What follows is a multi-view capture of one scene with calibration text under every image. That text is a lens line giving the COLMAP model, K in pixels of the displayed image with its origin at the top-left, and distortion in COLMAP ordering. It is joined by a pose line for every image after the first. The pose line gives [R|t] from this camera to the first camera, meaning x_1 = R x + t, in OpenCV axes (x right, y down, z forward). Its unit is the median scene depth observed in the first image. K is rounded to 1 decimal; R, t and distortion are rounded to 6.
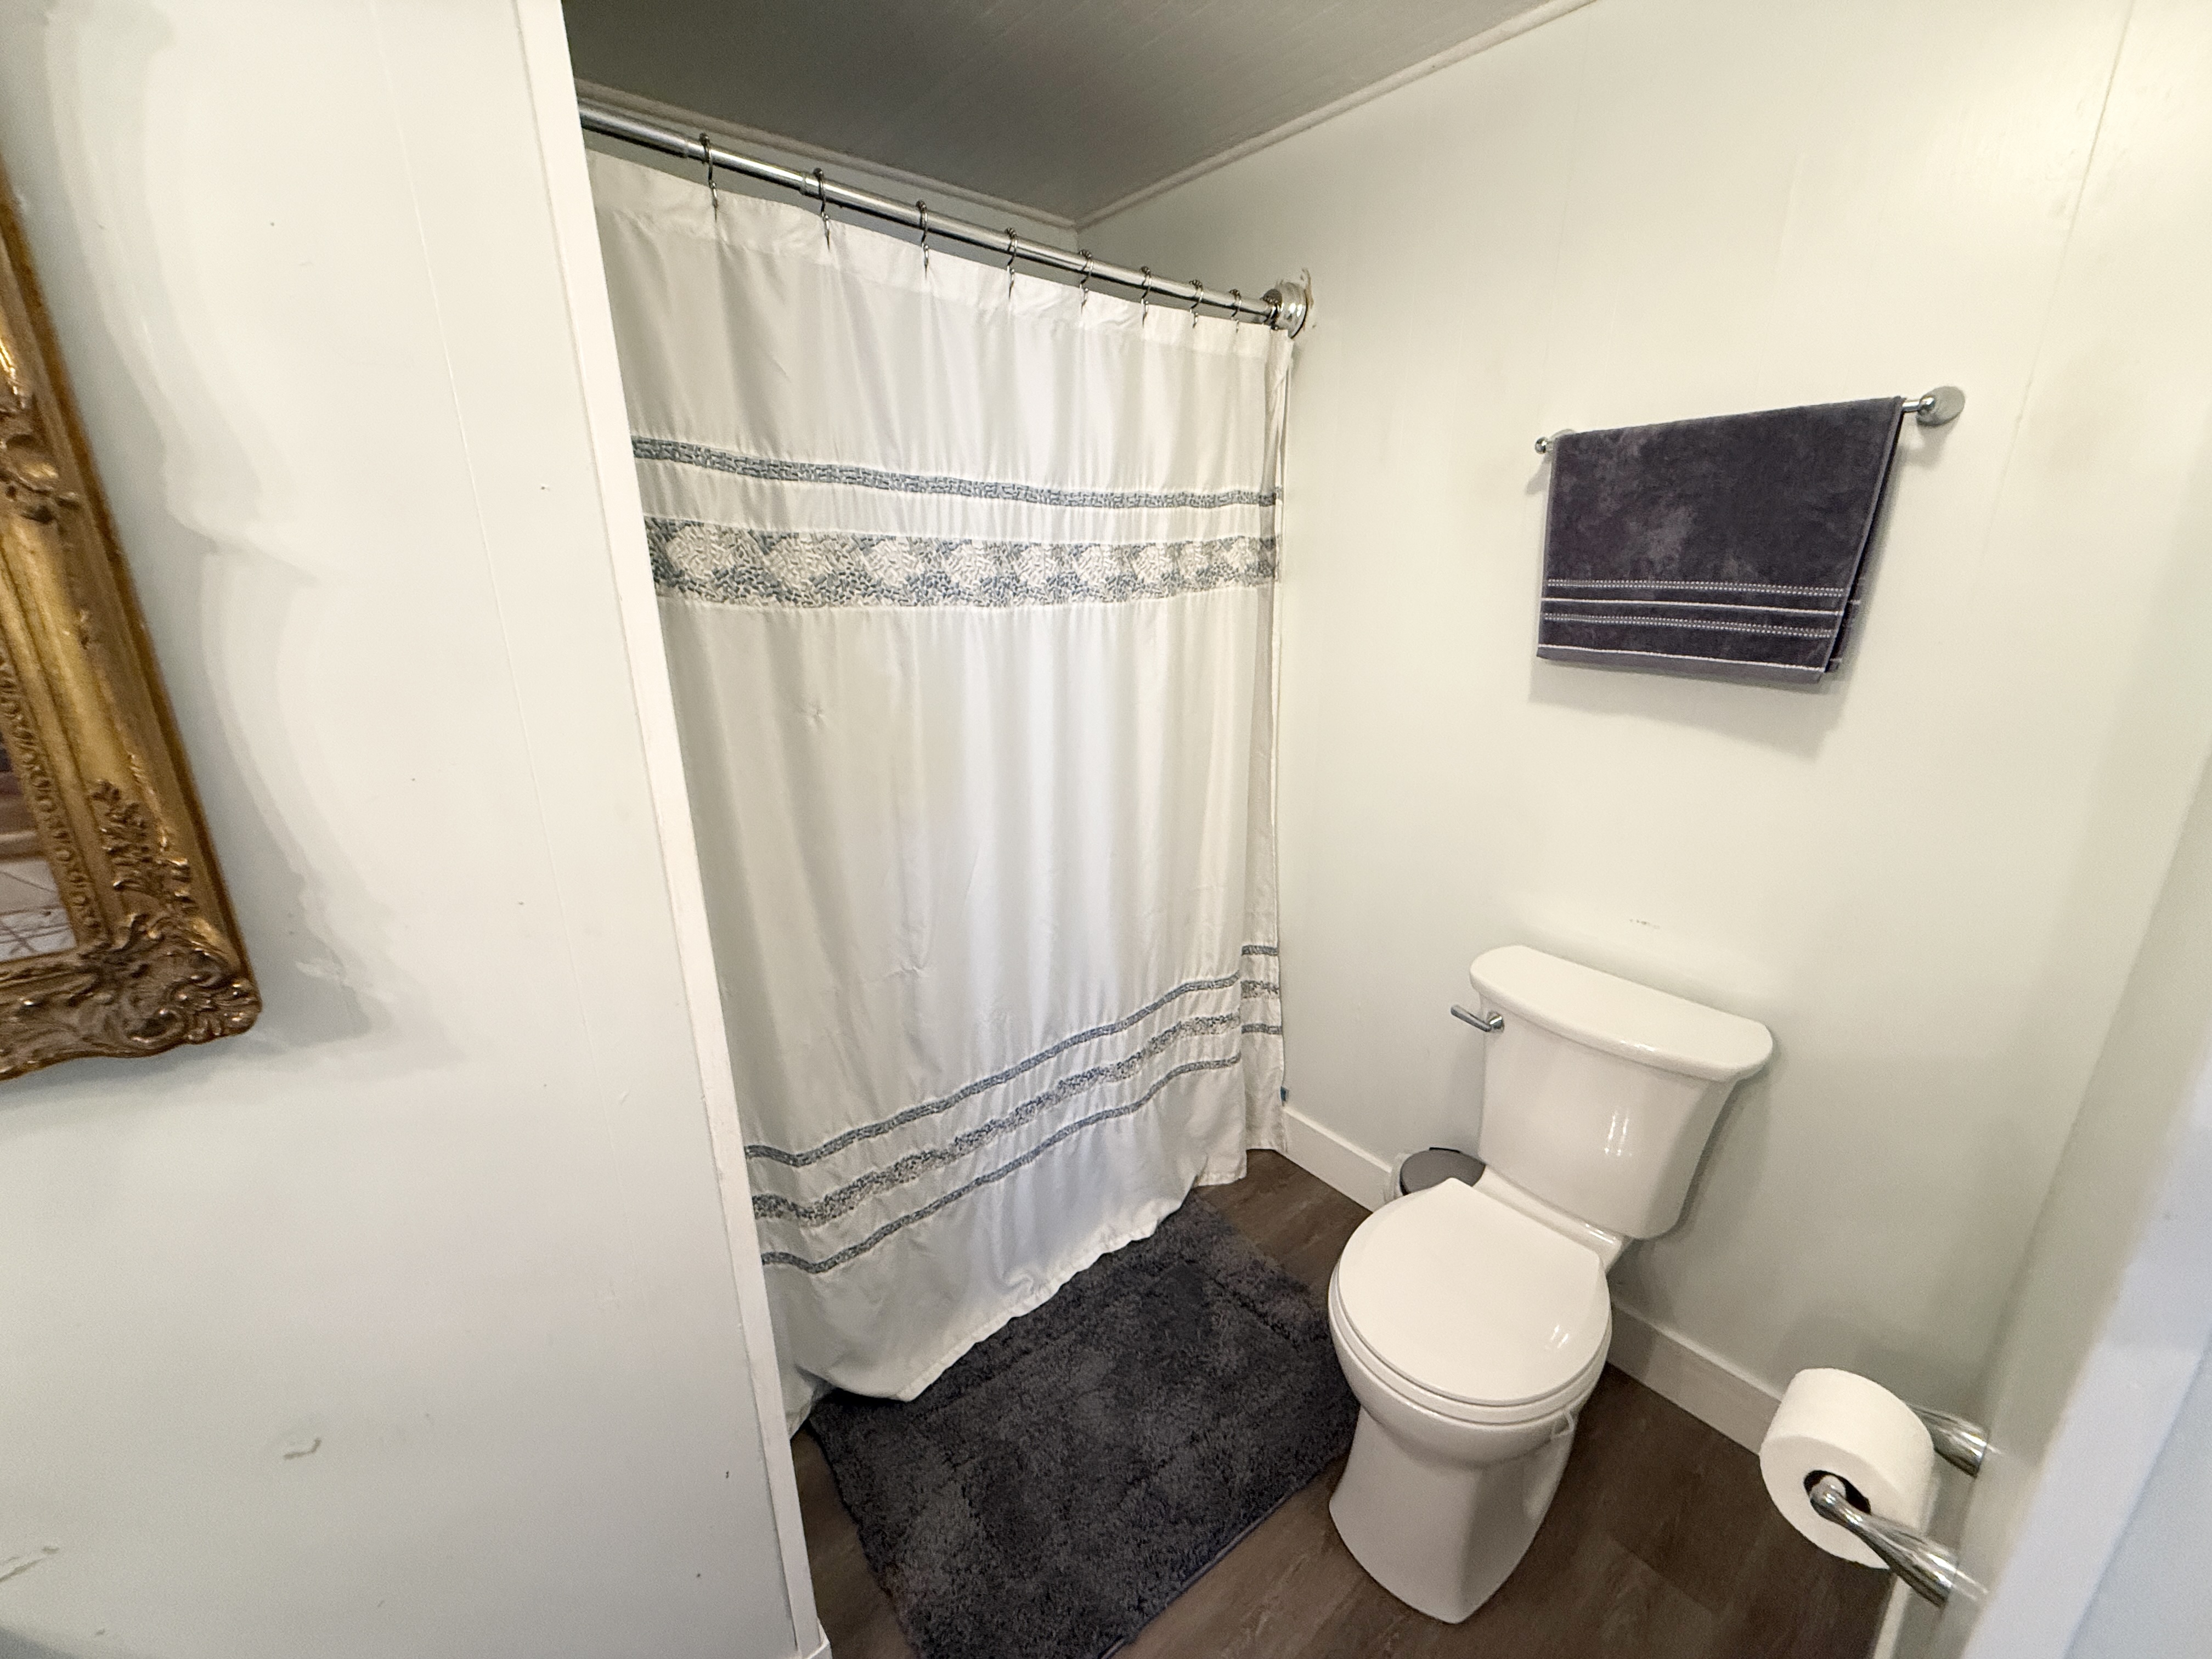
lens RADIAL K [[885.4, 0, 1104.8], [0, 885.4, 832.8], [0, 0, 1]] dist [-0.000340, 0.000490]
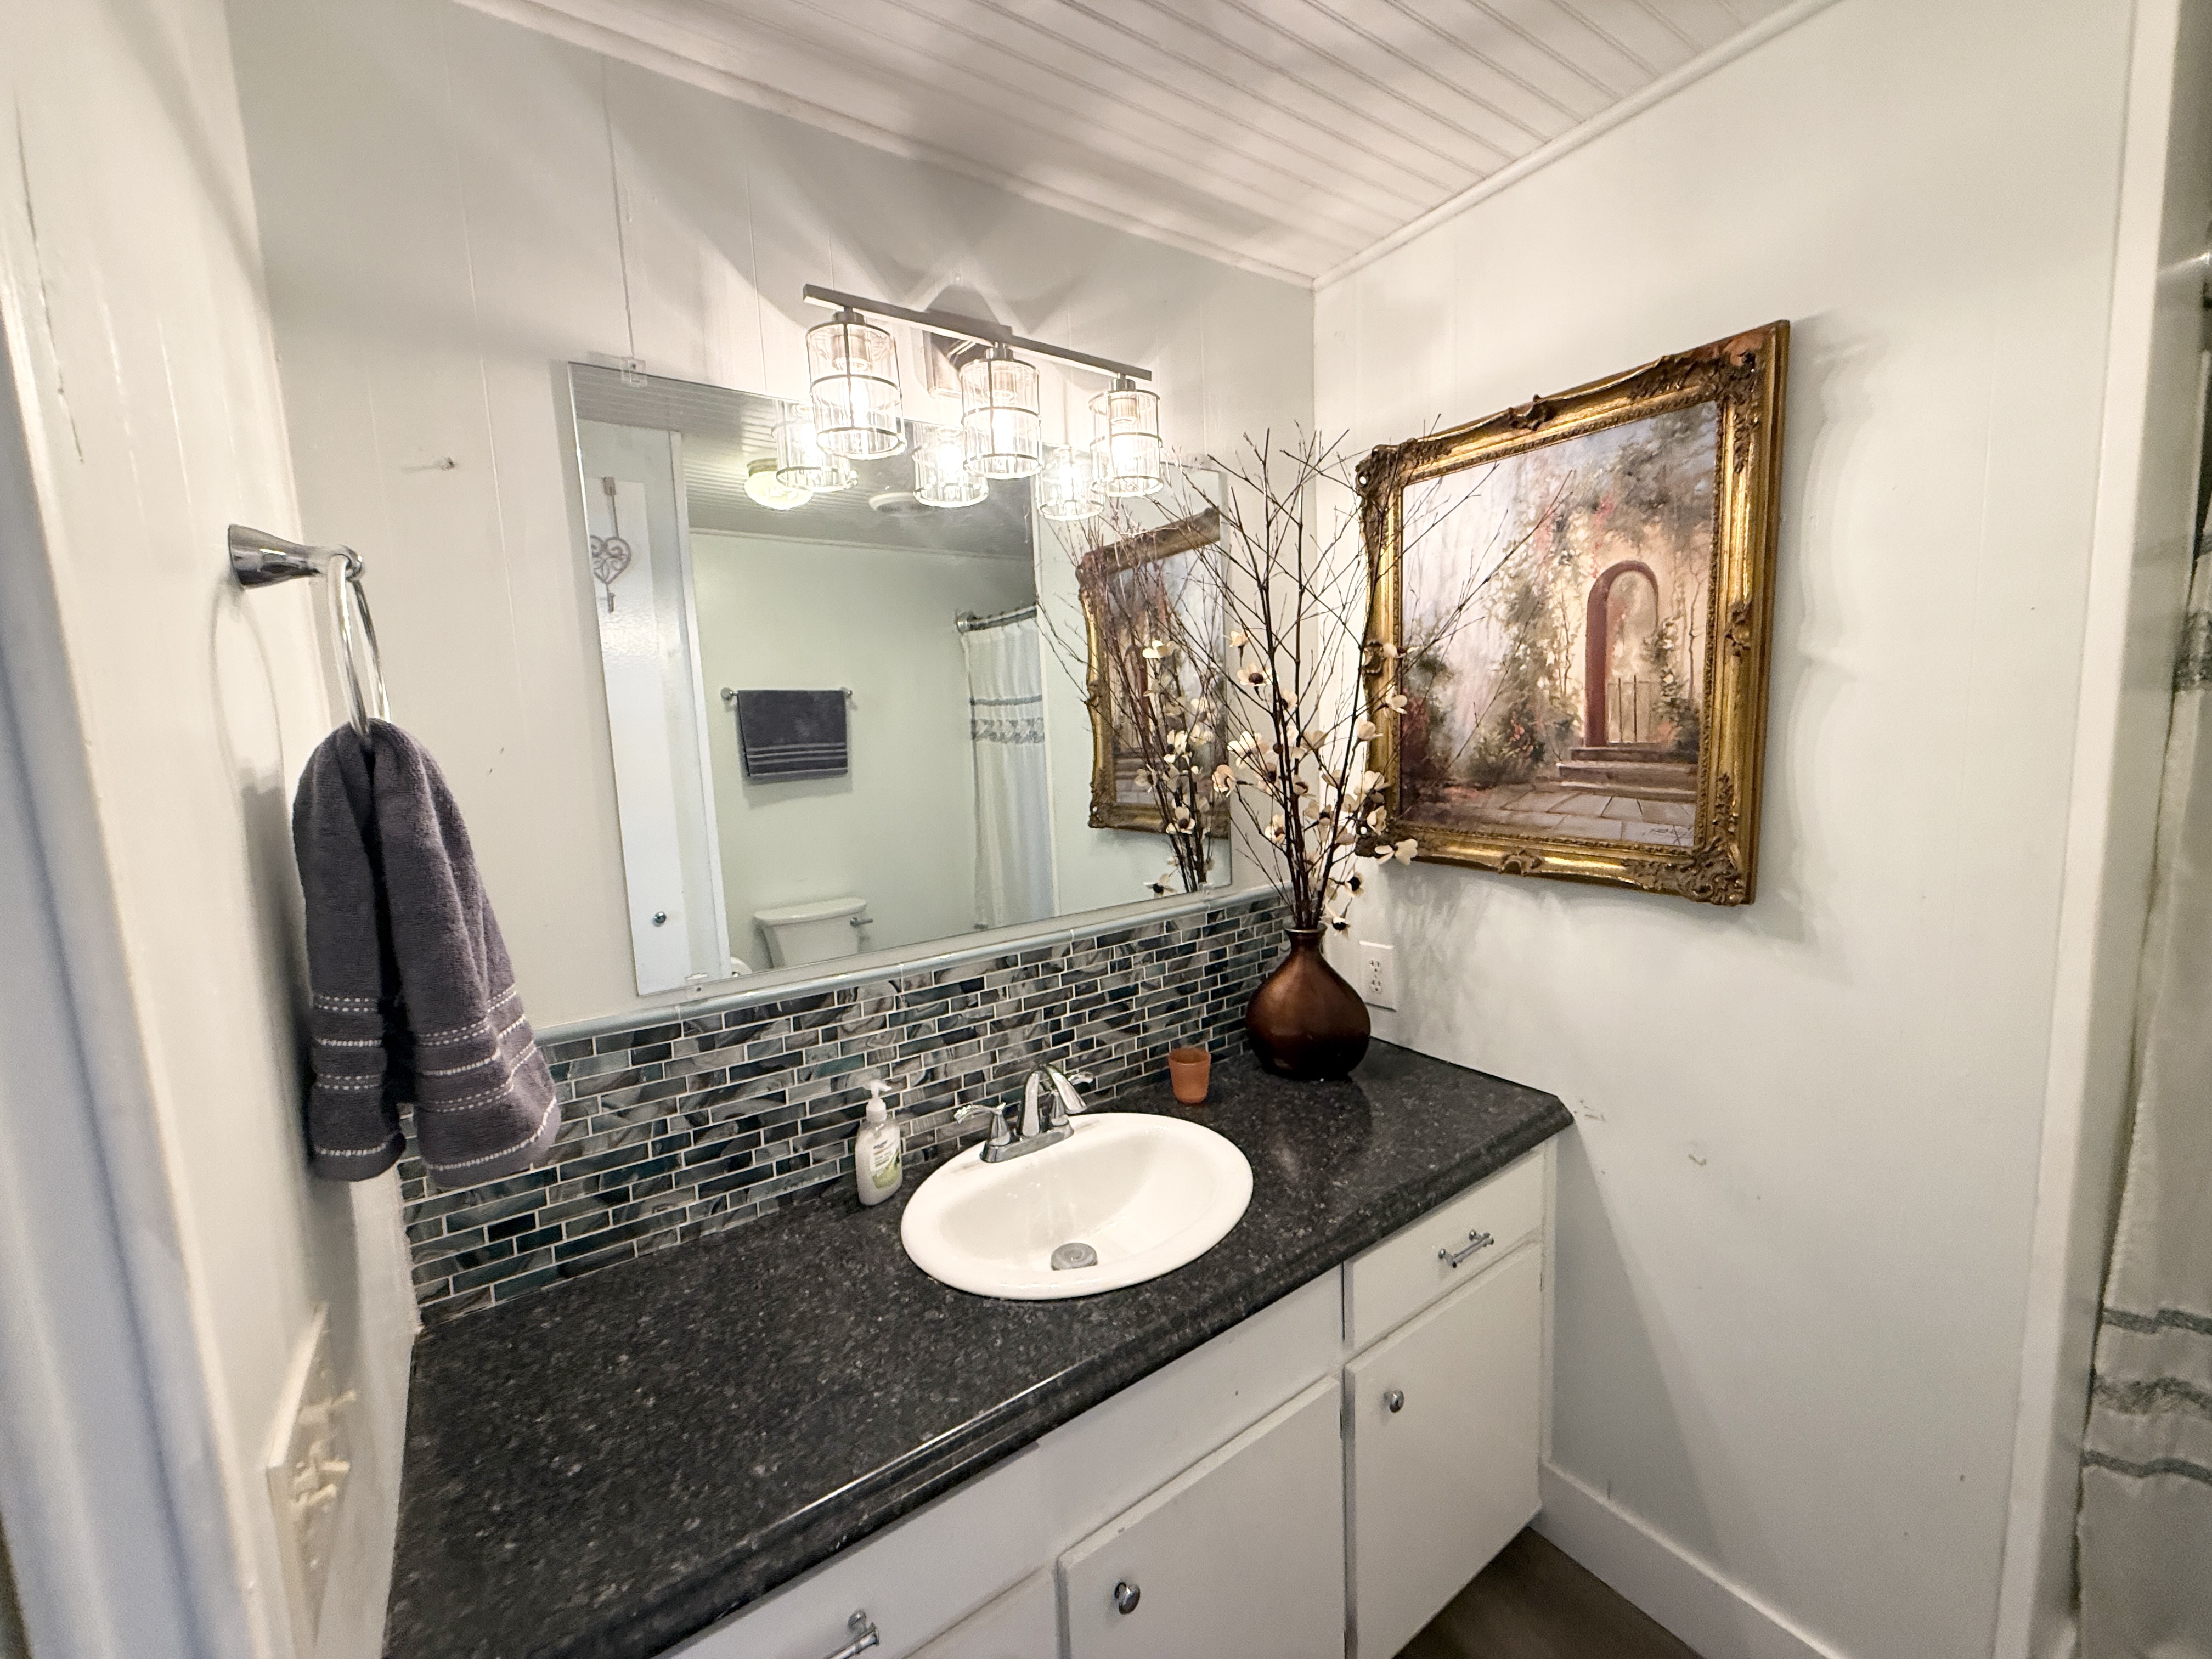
lens RADIAL K [[885.4, 0, 1100.0], [0, 885.4, 825.4], [0, 0, 1]] dist [-0.000340, 0.000490]
pose [[-0.098592, 0.132292, -0.986295, 1.107688], [-0.256153, 0.954352, 0.153613, 0.116500], [0.961595, 0.267788, -0.060205, -0.283290]]
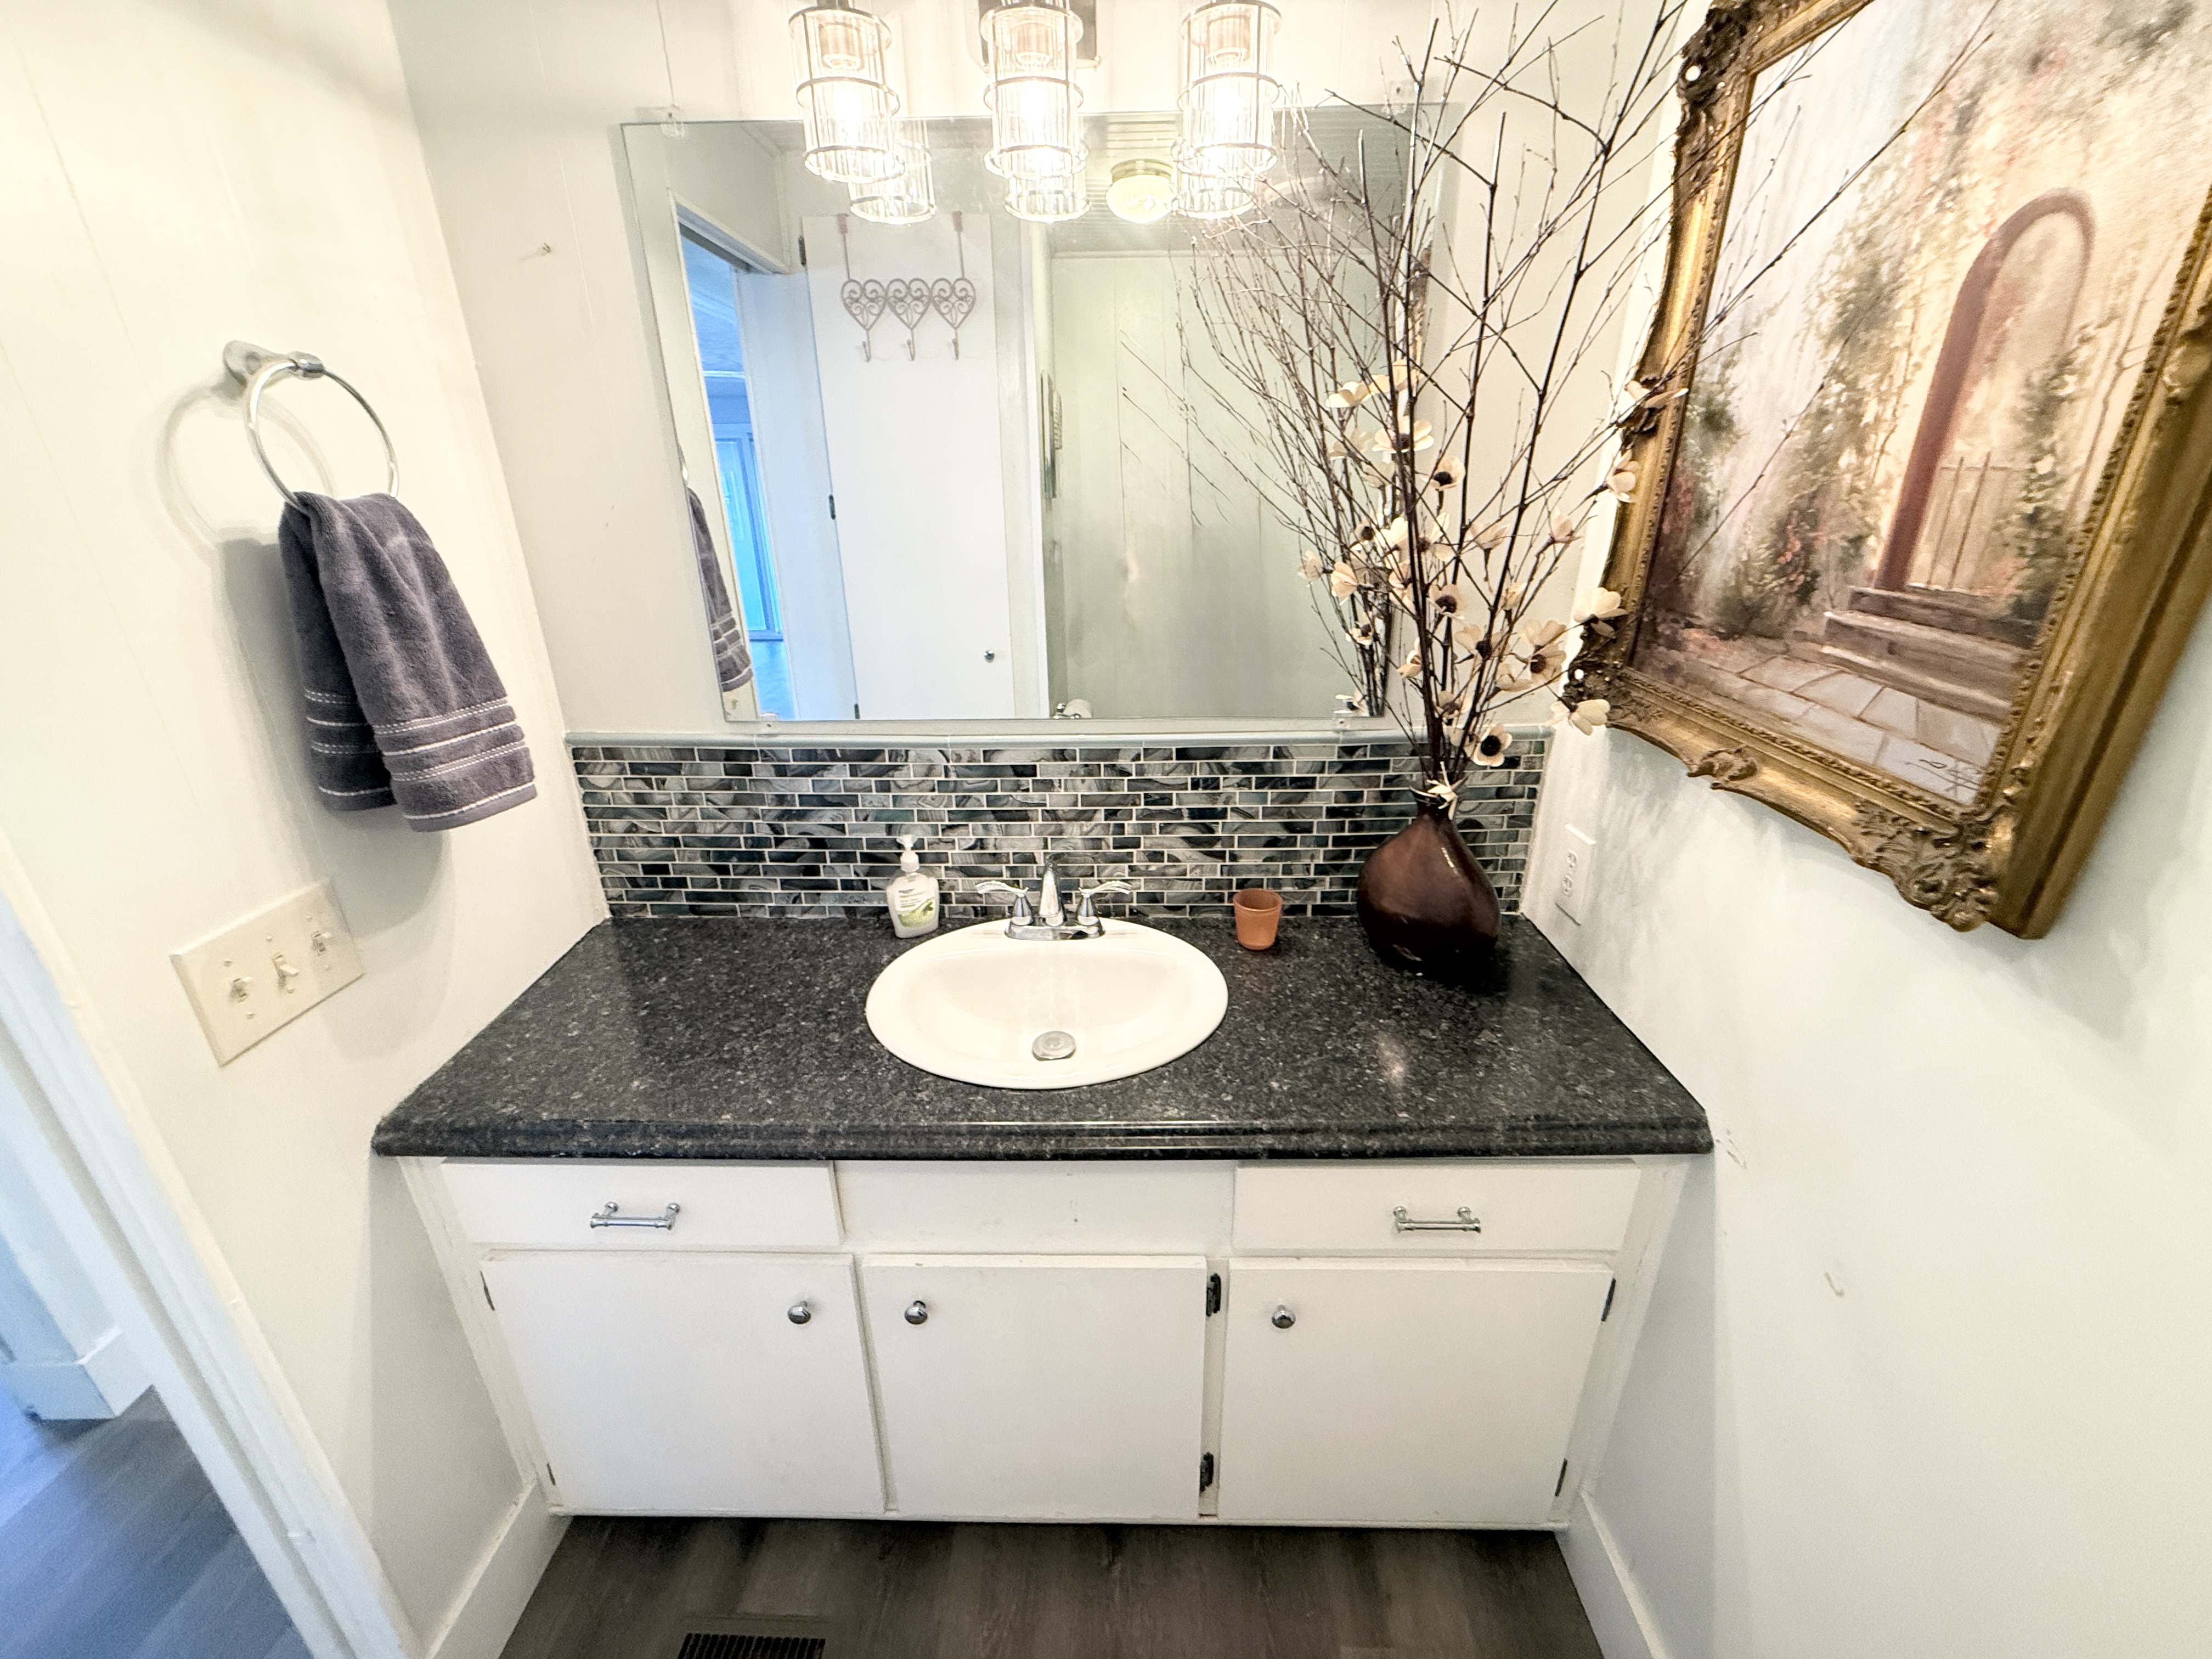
lens RADIAL K [[885.4, 0, 1100.2], [0, 885.4, 825.3], [0, 0, 1]] dist [-0.000340, 0.000490]
pose [[-0.667689, 0.294430, -0.683742, 0.384967], [-0.200669, 0.813284, 0.546170, -0.247751], [0.716885, 0.501877, -0.483938, 0.743168]]
